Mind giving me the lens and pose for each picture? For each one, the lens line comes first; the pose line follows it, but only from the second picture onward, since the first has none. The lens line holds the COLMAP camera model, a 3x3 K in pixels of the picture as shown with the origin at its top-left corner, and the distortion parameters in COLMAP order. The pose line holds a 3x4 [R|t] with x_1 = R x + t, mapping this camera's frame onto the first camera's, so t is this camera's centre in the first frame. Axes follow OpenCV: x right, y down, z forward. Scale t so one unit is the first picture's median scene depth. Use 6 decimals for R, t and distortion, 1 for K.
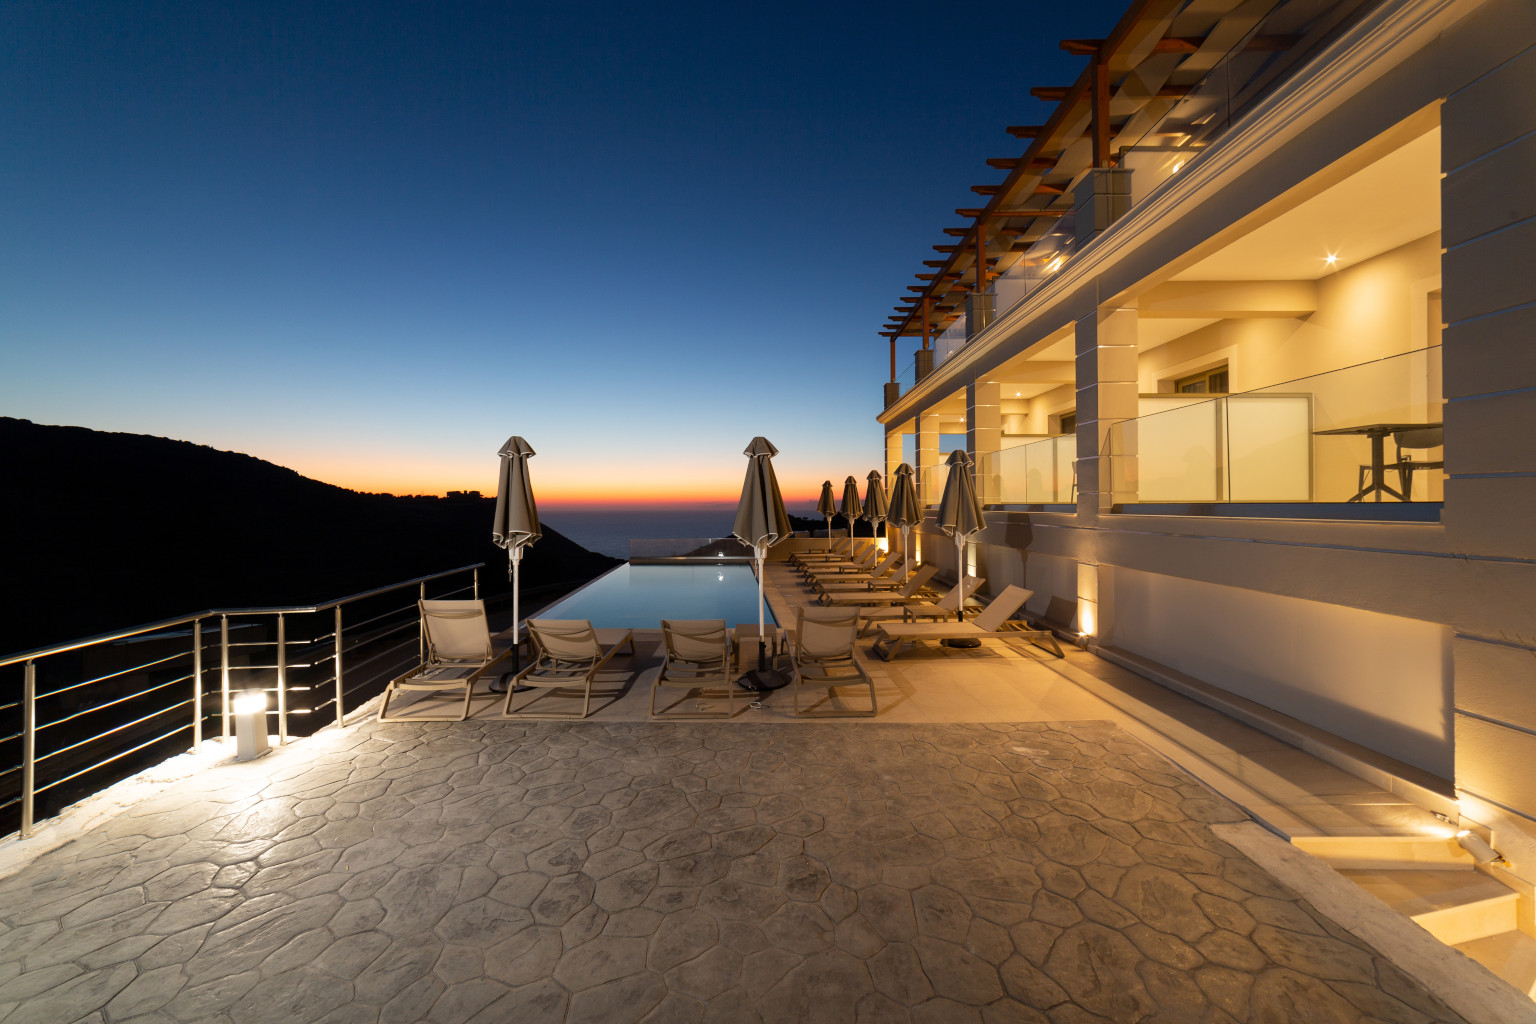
lens RADIAL K [[601.1, 0, 768.0], [0, 601.1, 512.0], [0, 0, 1]] dist [0.000333, 0.000319]
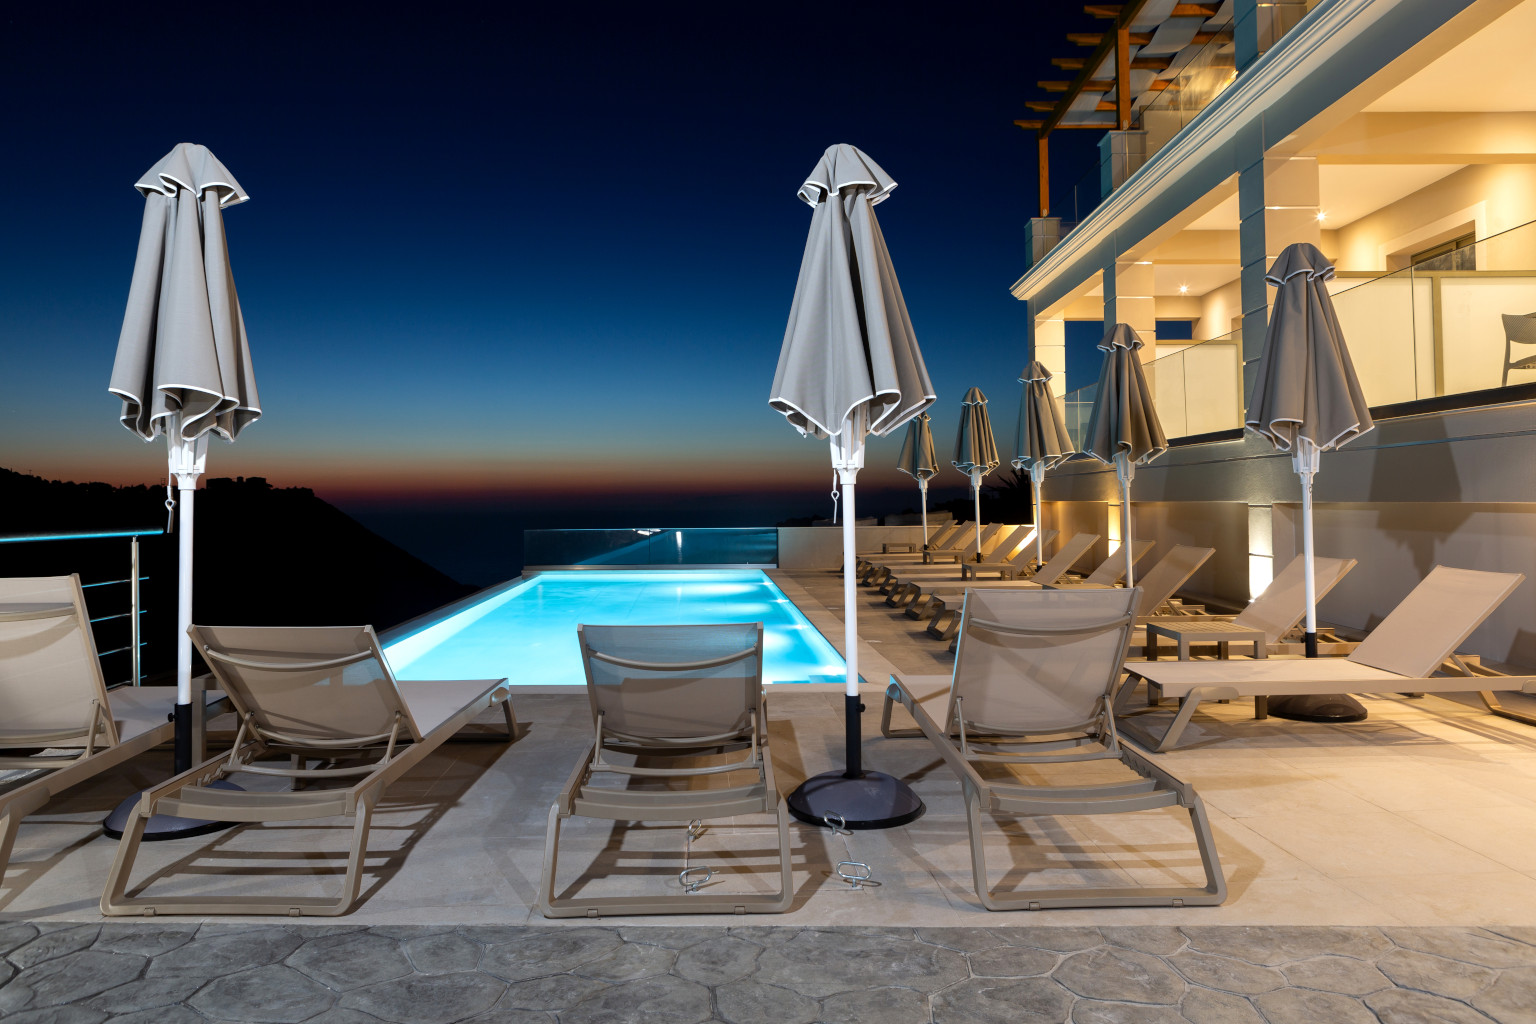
lens RADIAL K [[1060.7, 0, 772.1], [0, 1060.7, 464.4], [0, 0, 1]] dist [0.005789, 0.001676]
pose [[0.999972, -0.005746, -0.004890, -0.066951], [0.005505, 0.998837, -0.047908, 0.125638], [0.005160, 0.047879, 0.998840, 0.408289]]
